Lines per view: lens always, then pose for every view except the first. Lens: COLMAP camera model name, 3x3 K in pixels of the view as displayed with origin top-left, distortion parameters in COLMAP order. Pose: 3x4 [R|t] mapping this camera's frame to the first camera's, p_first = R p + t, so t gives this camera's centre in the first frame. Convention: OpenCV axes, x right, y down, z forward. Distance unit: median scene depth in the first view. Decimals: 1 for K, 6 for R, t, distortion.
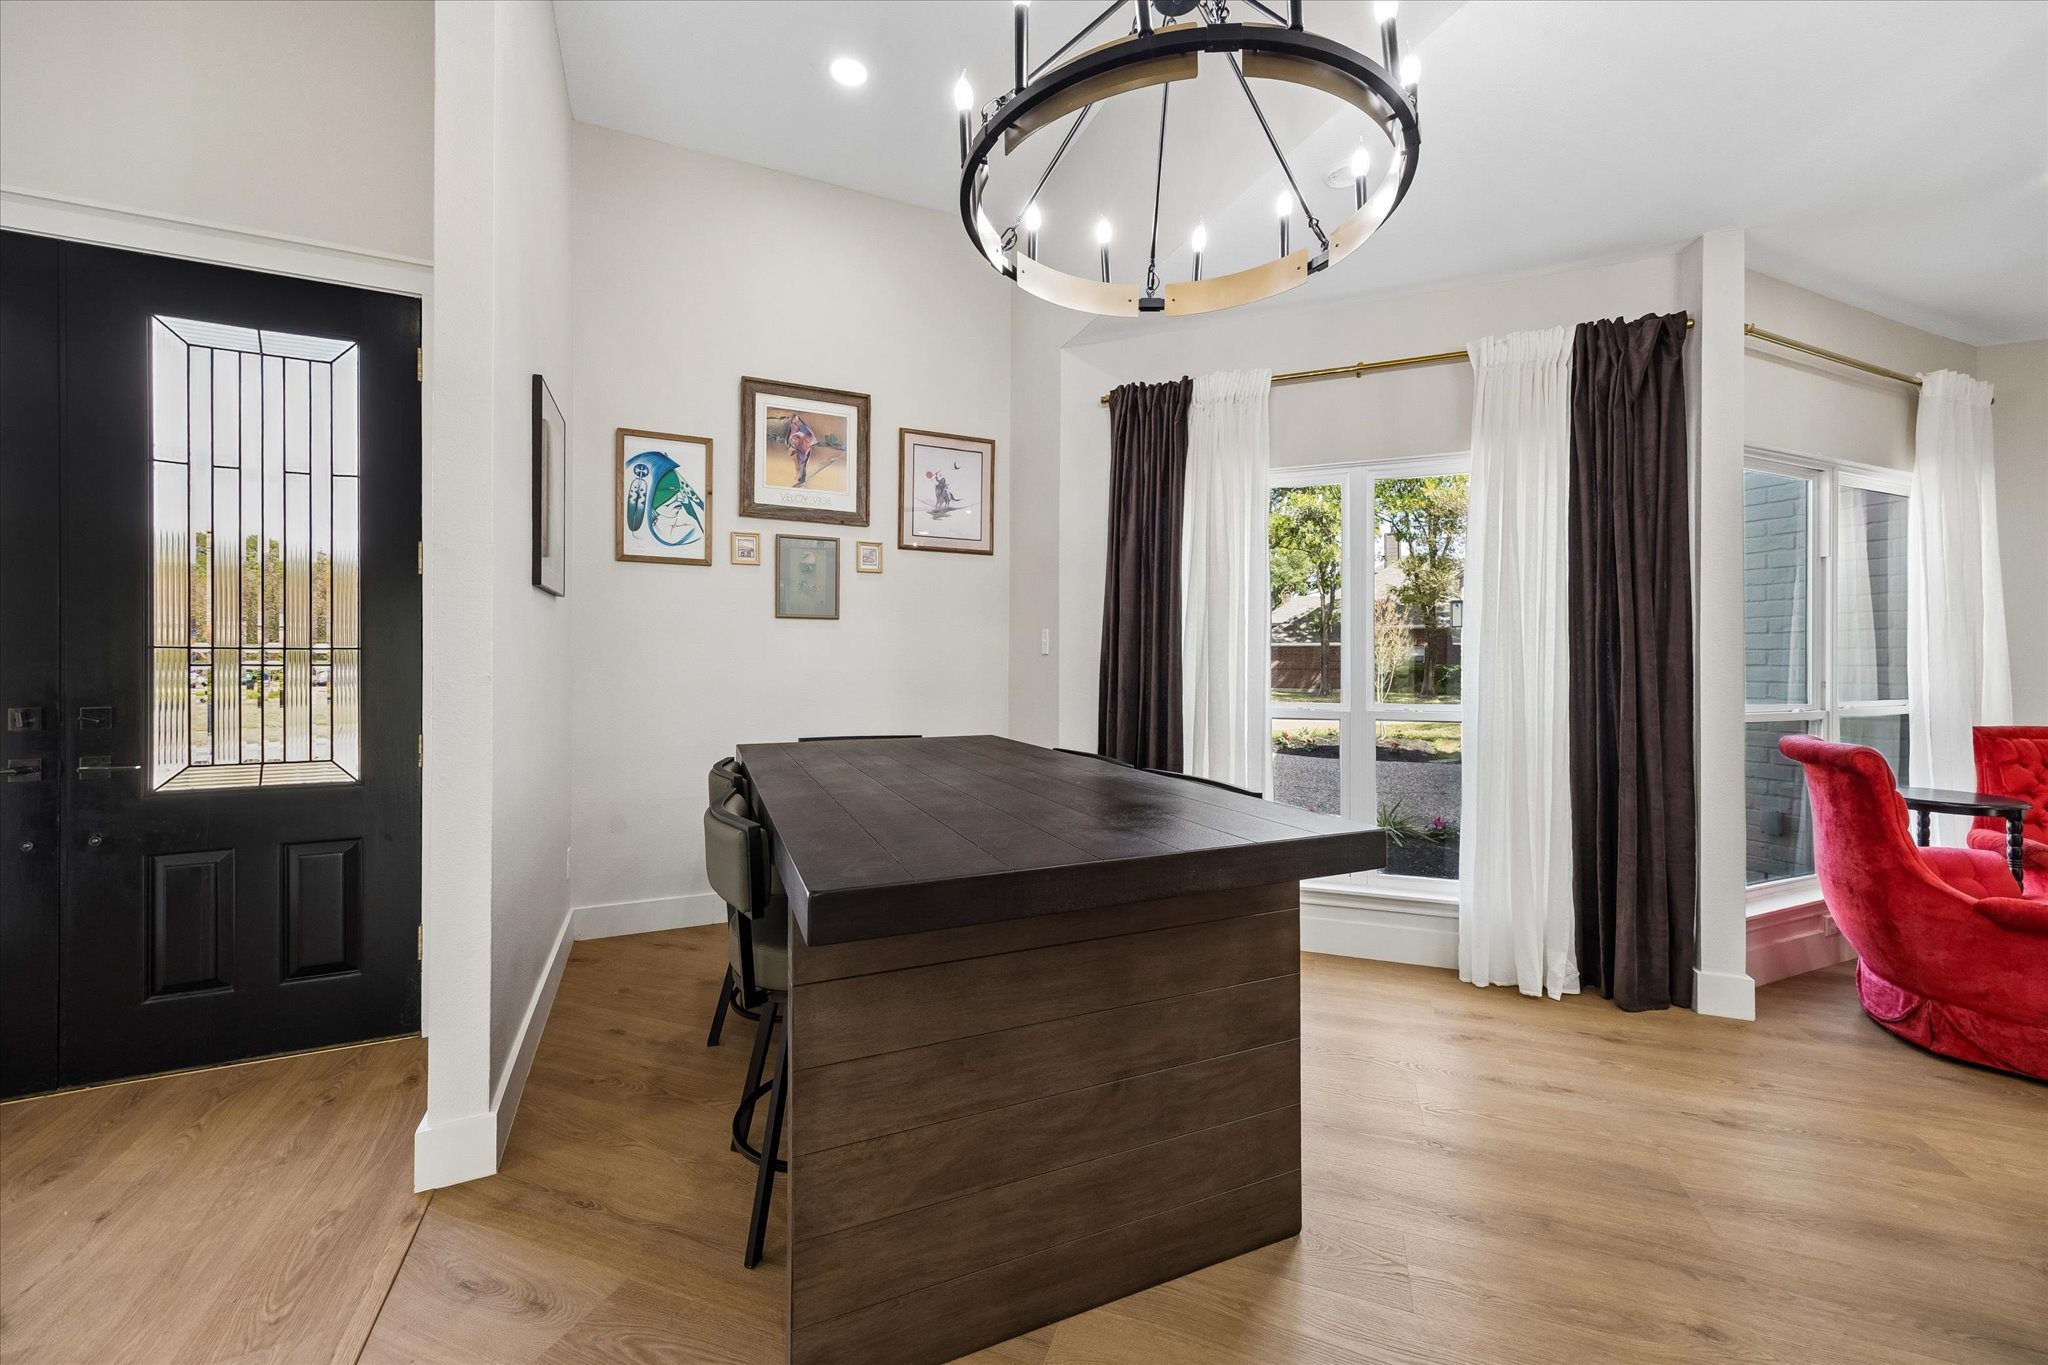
lens RADIAL K [[778.7, 0, 1020.4], [0, 778.7, 672.3], [0, 0, 1]] dist [0.000813, 0.000009]
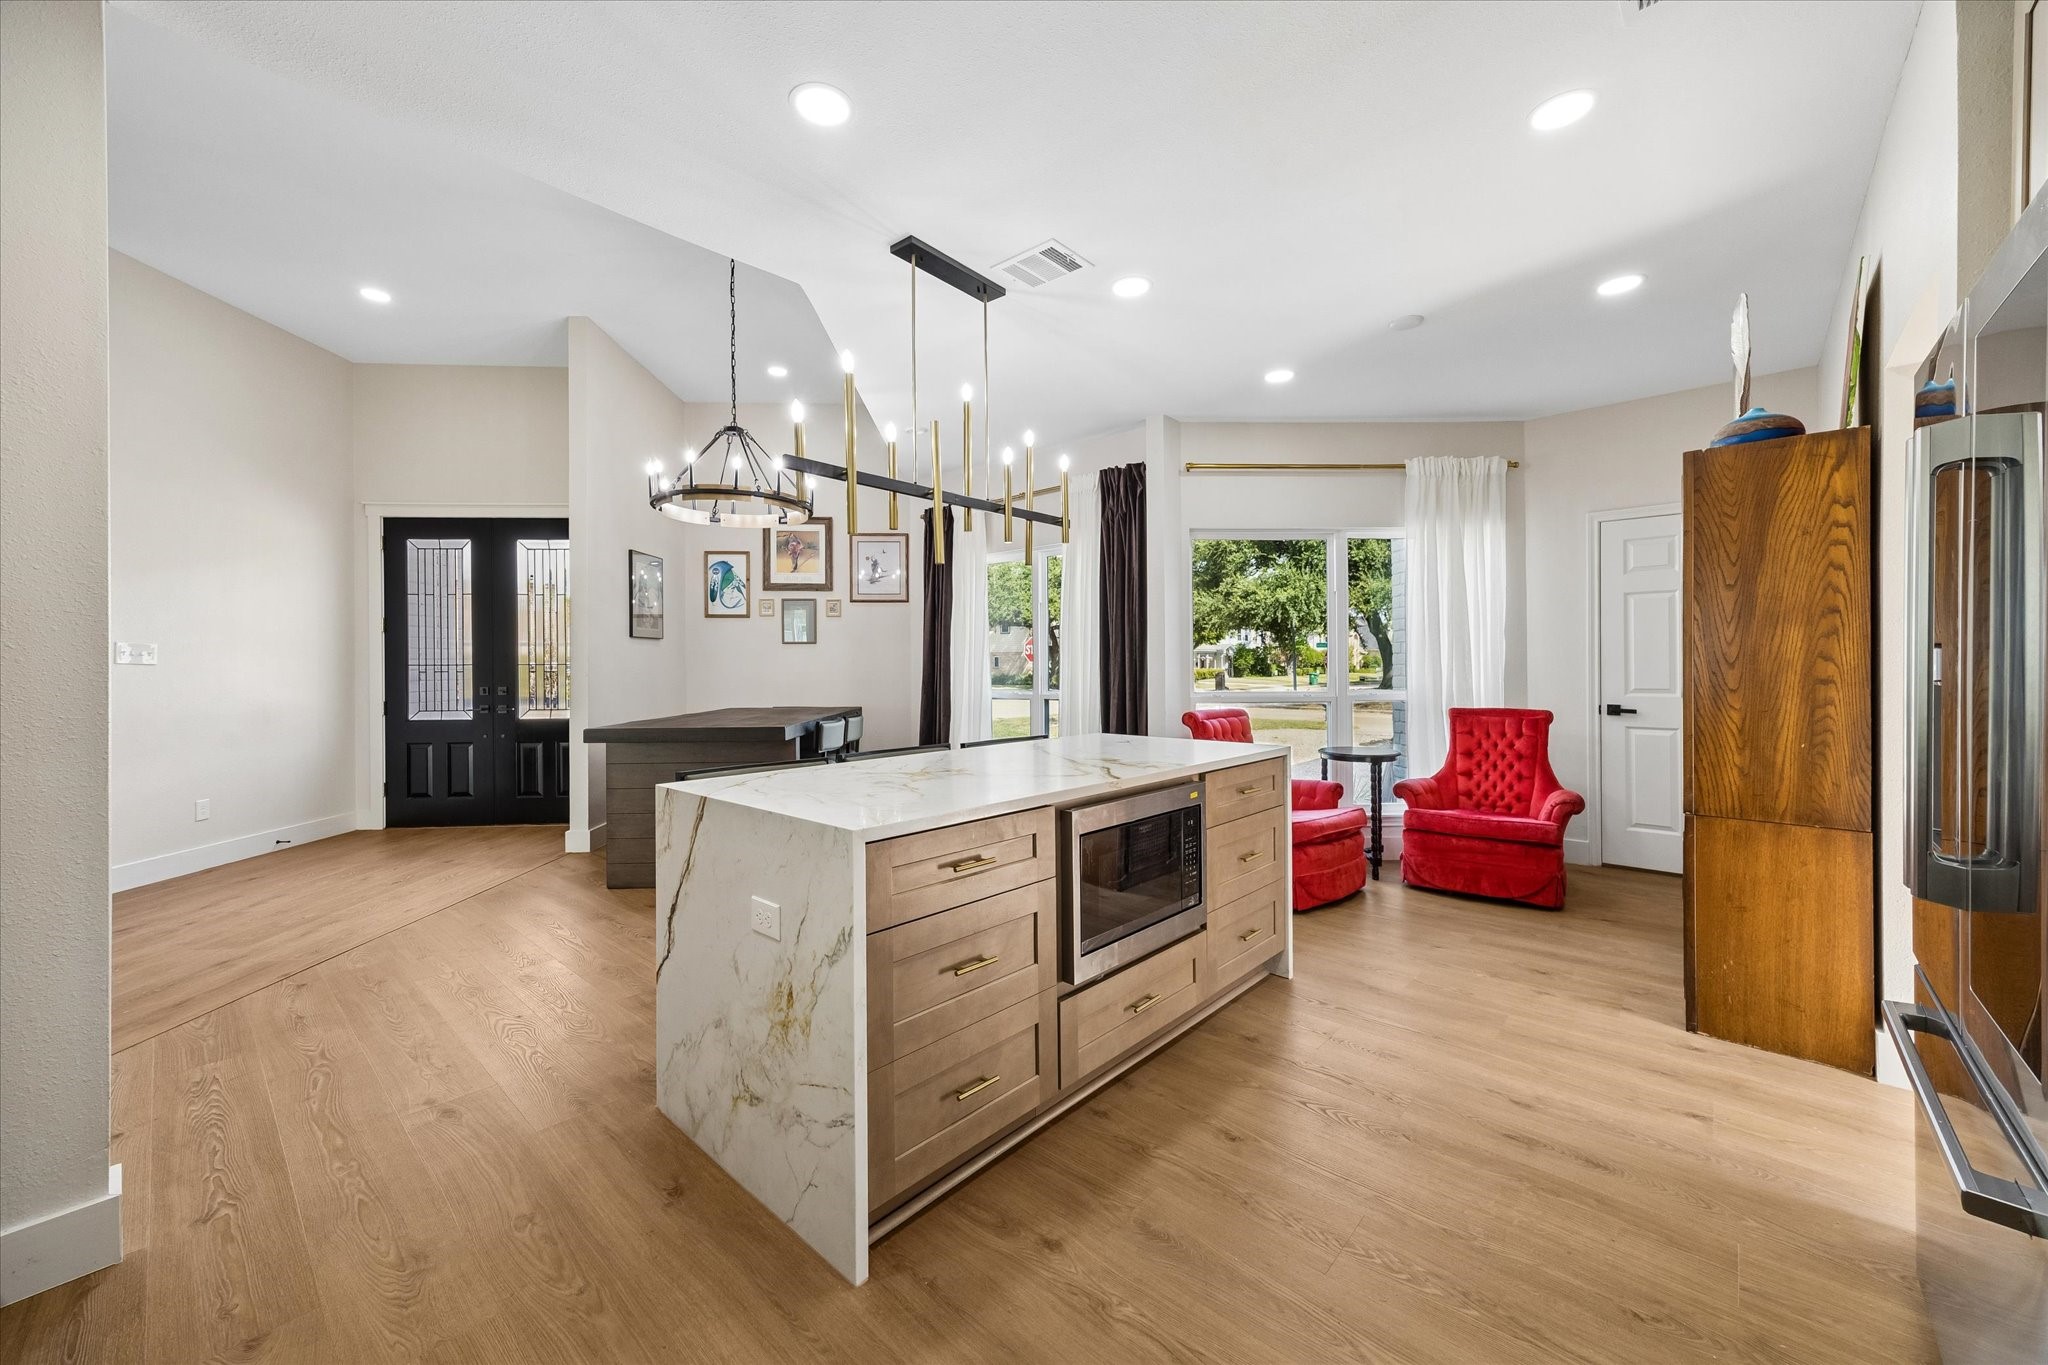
lens RADIAL K [[778.7, 0, 1027.3], [0, 778.7, 677.2], [0, 0, 1]] dist [0.000813, 0.000009]
pose [[0.930293, -0.002872, -0.366806, 0.920377], [0.005173, 0.999973, 0.005291, 0.002750], [0.366781, -0.006820, 0.930283, -0.519494]]
